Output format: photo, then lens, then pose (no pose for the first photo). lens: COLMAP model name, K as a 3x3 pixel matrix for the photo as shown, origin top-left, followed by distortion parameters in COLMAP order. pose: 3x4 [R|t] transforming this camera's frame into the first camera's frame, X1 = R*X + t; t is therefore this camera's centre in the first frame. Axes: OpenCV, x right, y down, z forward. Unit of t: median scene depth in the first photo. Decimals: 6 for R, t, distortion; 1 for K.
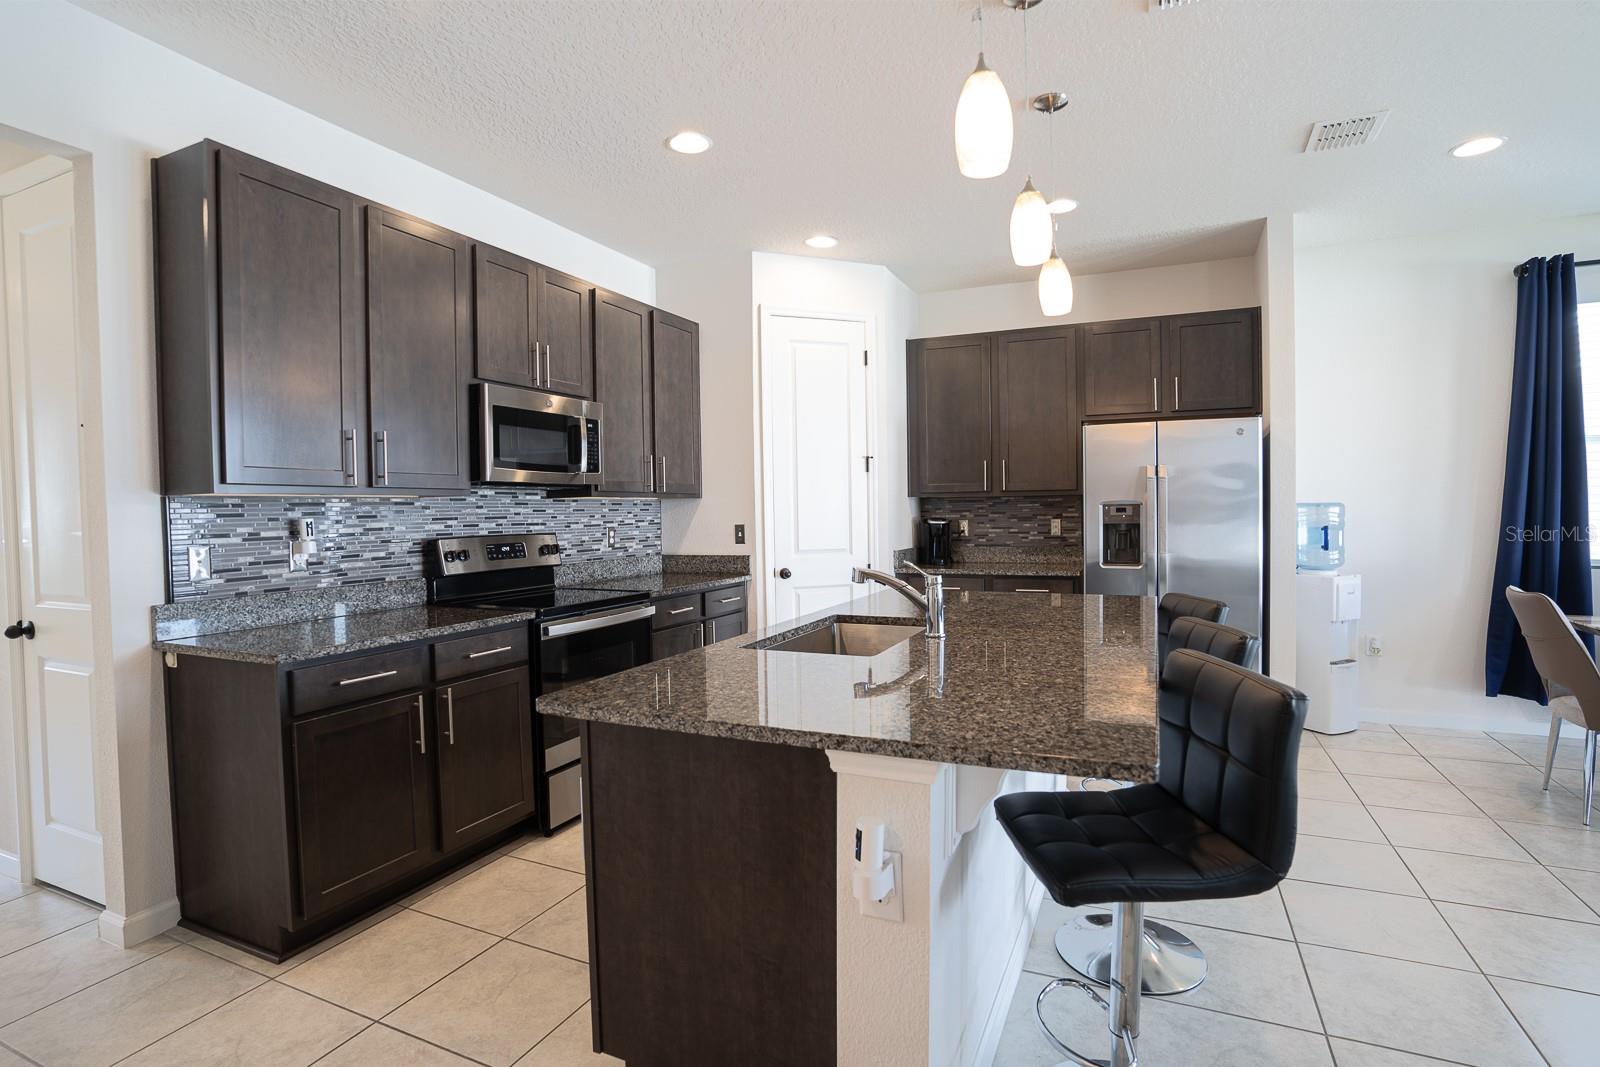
lens RADIAL K [[787.6, 0, 801.8], [0, 787.6, 535.3], [0, 0, 1]] dist [-0.072404, 0.031078]
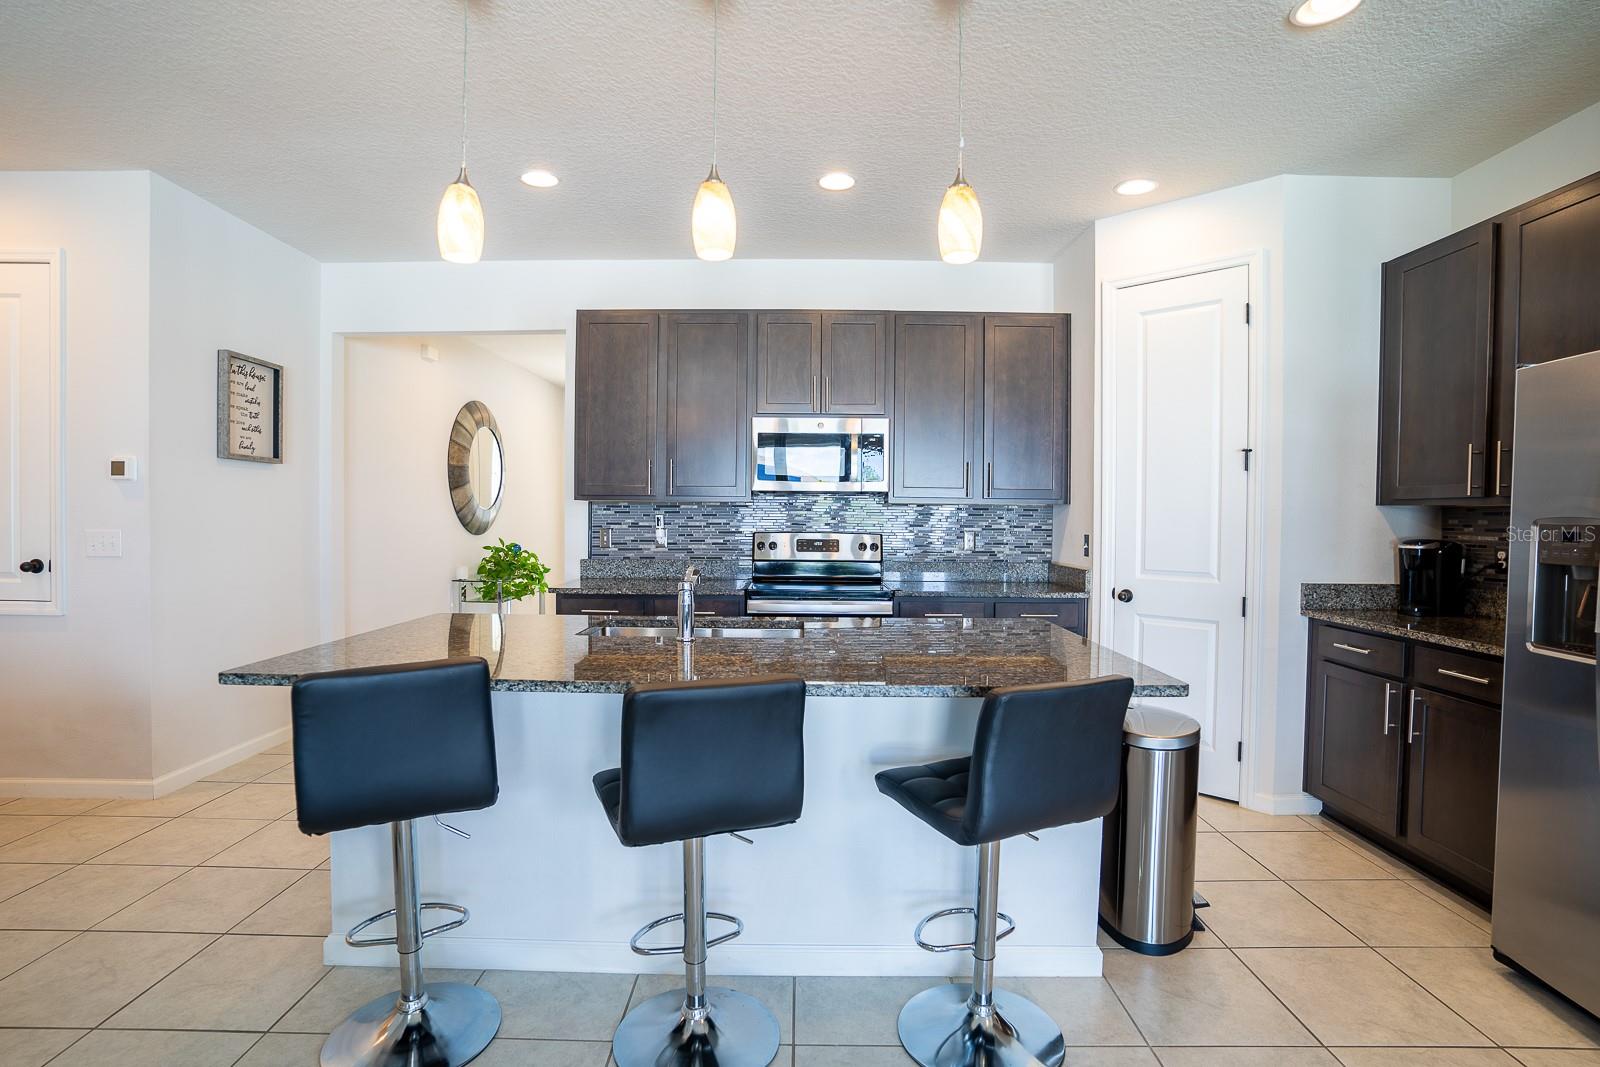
lens RADIAL K [[787.6, 0, 827.1], [0, 787.6, 543.7], [0, 0, 1]] dist [-0.072404, 0.031078]
pose [[0.427625, 0.053209, -0.902389, 0.646538], [-0.044886, 0.998285, 0.037593, -0.025741], [0.902841, 0.024429, 0.429280, 0.396953]]
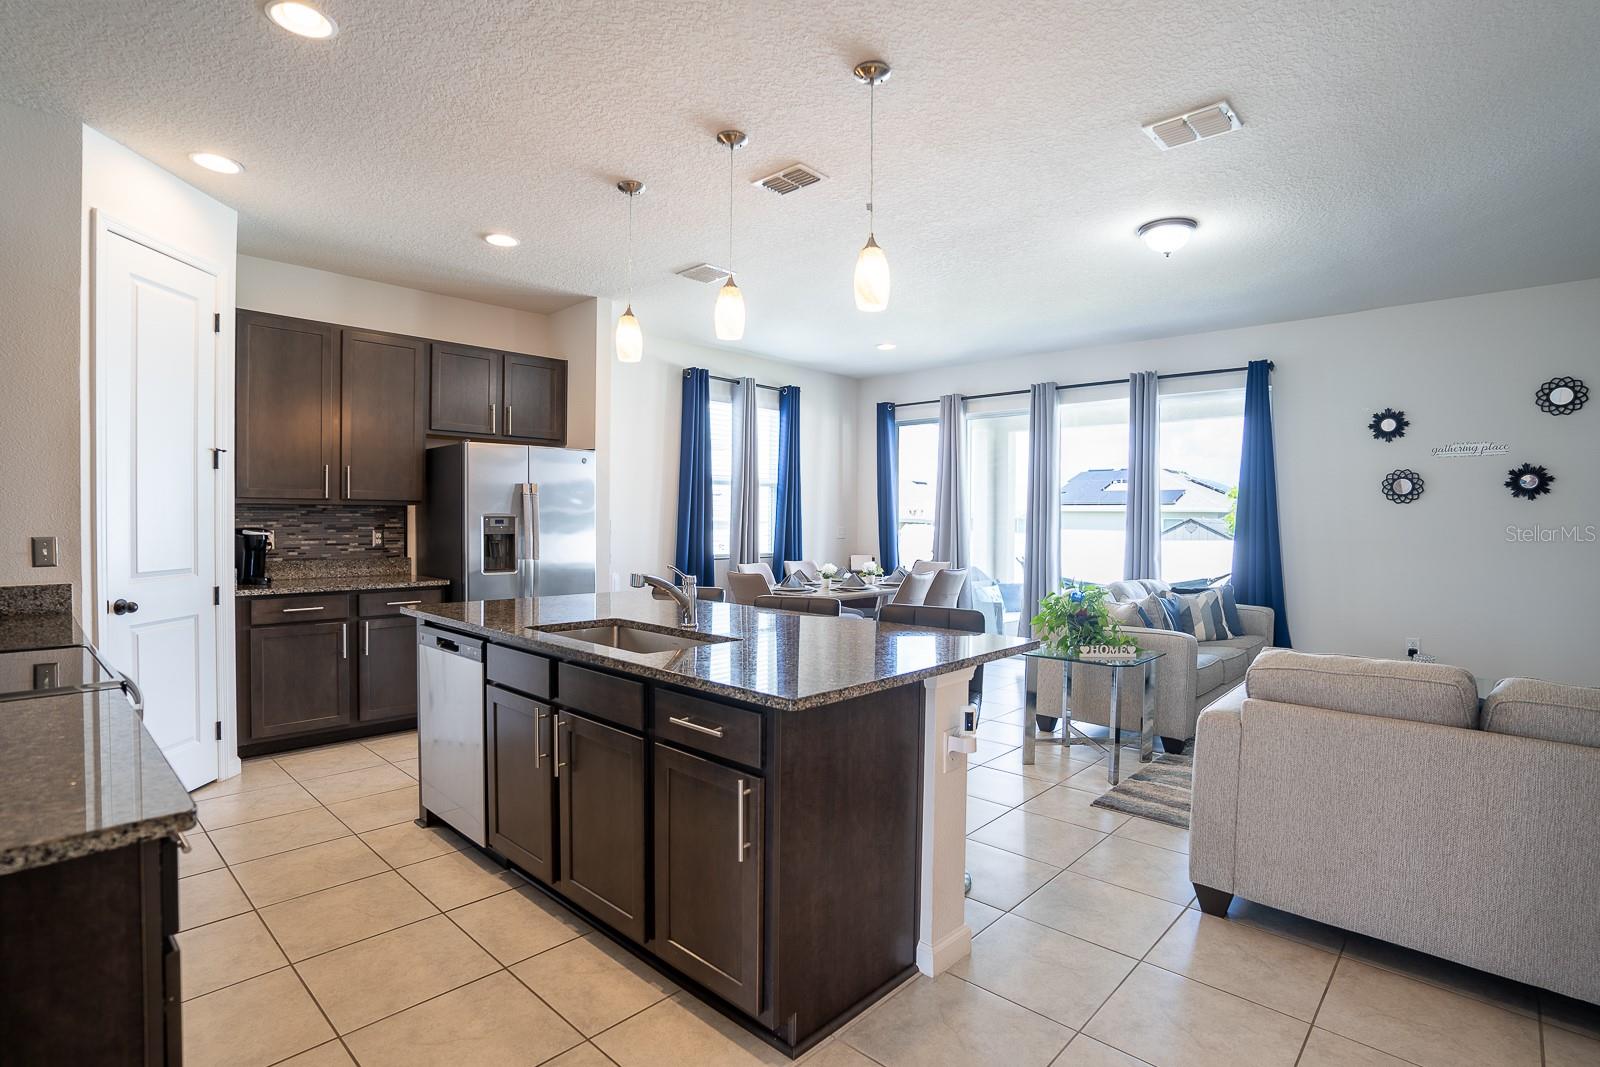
lens RADIAL K [[787.6, 0, 794.2], [0, 787.6, 533.0], [0, 0, 1]] dist [-0.072404, 0.031078]
pose [[0.331714, -0.000974, 0.943380, -0.501362], [0.017267, 0.999838, -0.005039, -0.003701], [-0.943222, 0.017961, 0.331677, 0.241492]]
